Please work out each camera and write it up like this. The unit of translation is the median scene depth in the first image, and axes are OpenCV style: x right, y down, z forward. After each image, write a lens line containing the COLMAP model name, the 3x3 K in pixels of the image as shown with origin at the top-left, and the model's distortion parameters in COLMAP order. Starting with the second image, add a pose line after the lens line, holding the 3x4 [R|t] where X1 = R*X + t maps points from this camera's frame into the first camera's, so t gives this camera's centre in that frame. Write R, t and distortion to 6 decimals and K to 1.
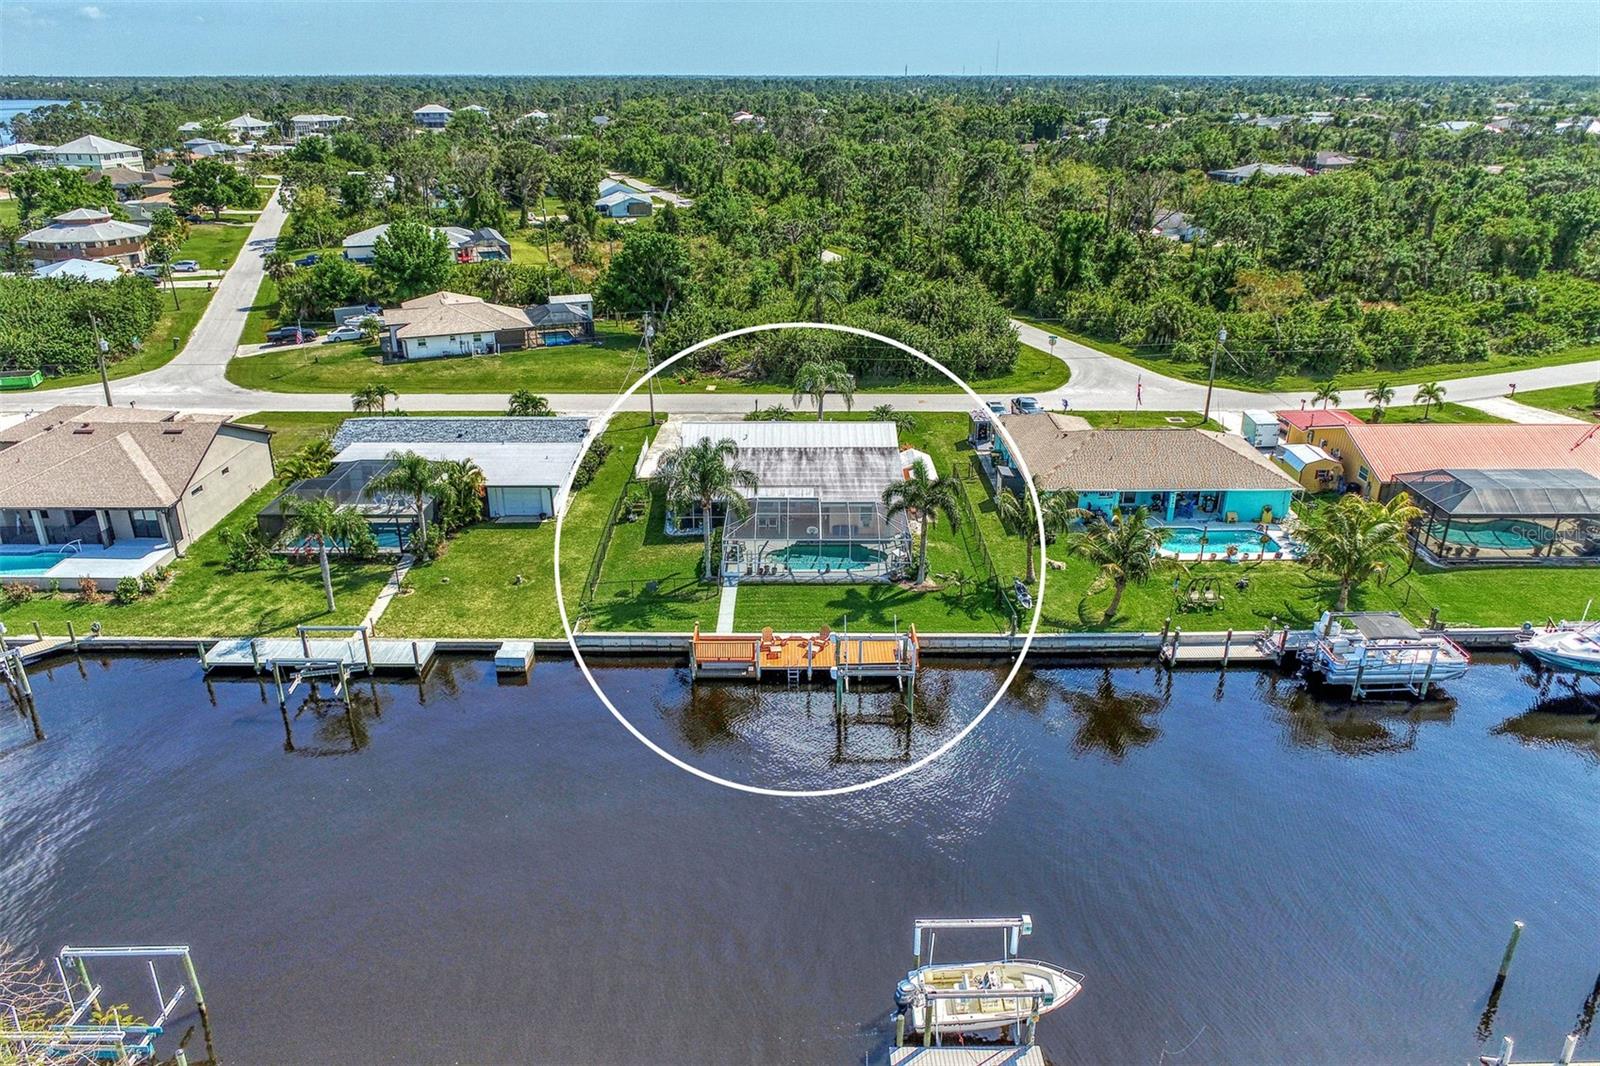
lens RADIAL K [[1087.0, 0, 800.0], [0, 1087.0, 533.0], [0, 0, 1]] dist [-0.004434, -0.000304]
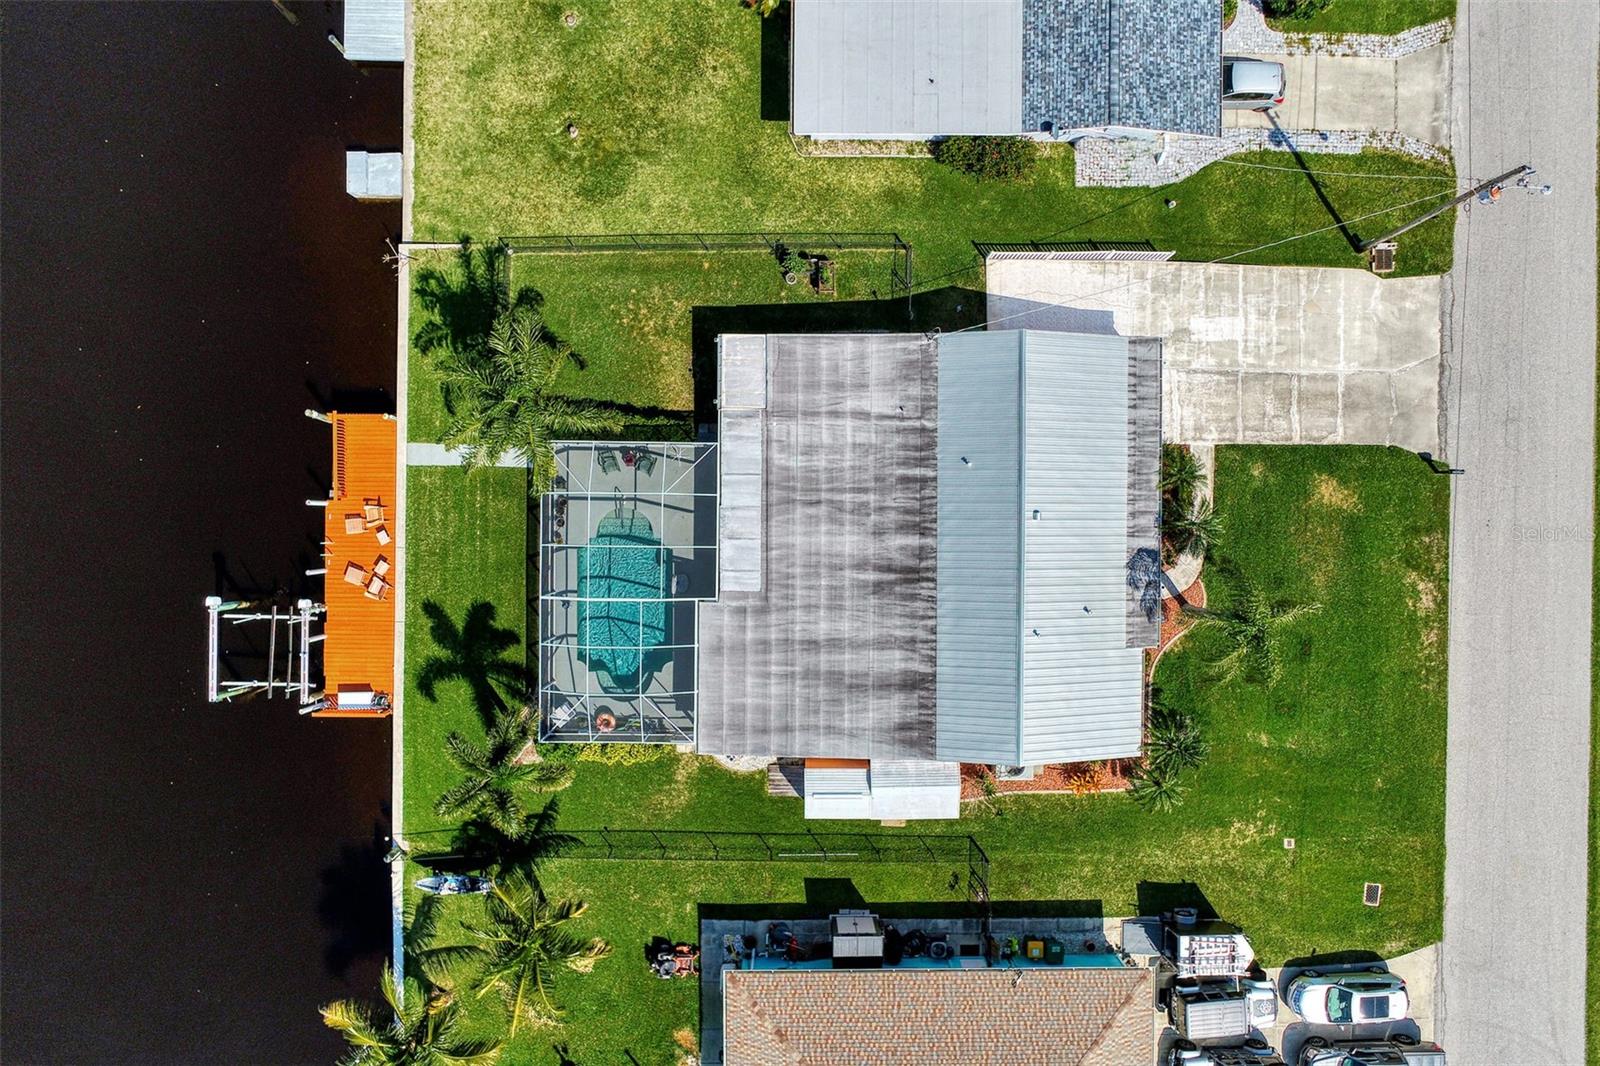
lens RADIAL K [[1087.0, 0, 800.0], [0, 1087.0, 533.0], [0, 0, 1]] dist [-0.004434, -0.000304]
pose [[-0.005773, 0.999568, 0.028817, -0.038238], [-0.398828, -0.028728, 0.916576, -0.629795], [0.917008, -0.006201, 0.398821, 0.890487]]
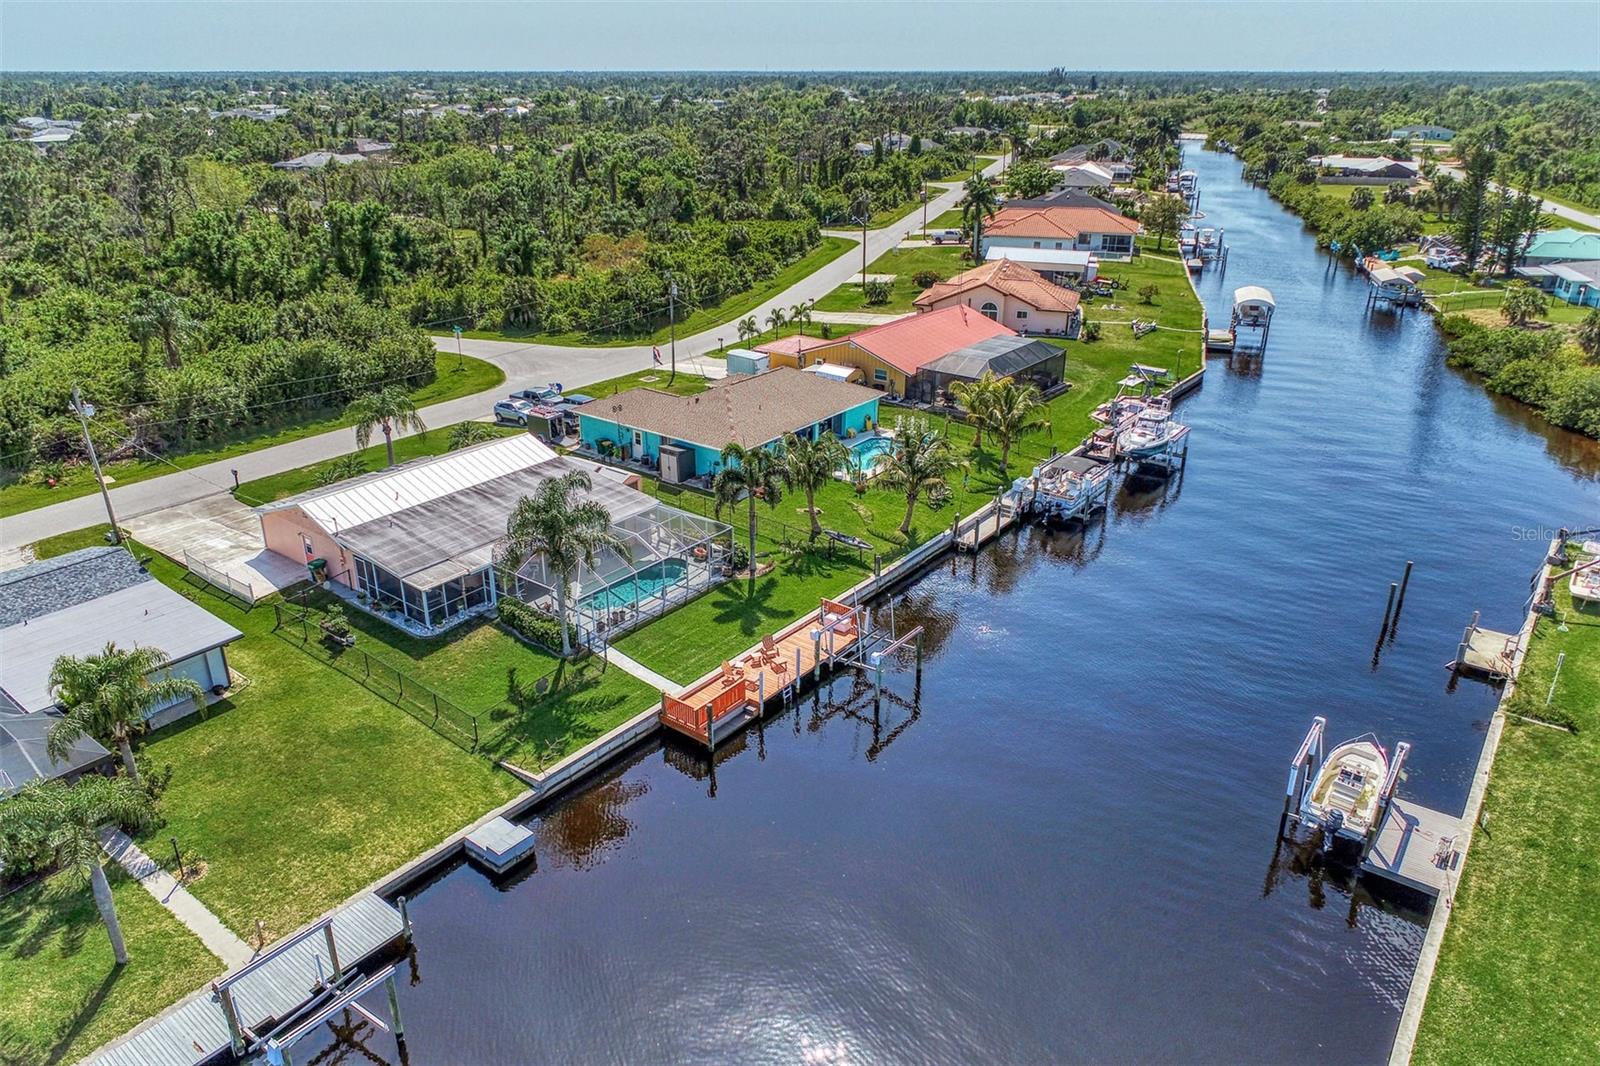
lens RADIAL K [[1087.0, 0, 800.0], [0, 1087.0, 533.0], [0, 0, 1]] dist [-0.004434, -0.000304]
pose [[0.612737, -0.309018, 0.727366, -0.542323], [0.305278, 0.941492, 0.142820, -0.105278], [-0.728944, 0.134538, 0.671223, 0.335601]]
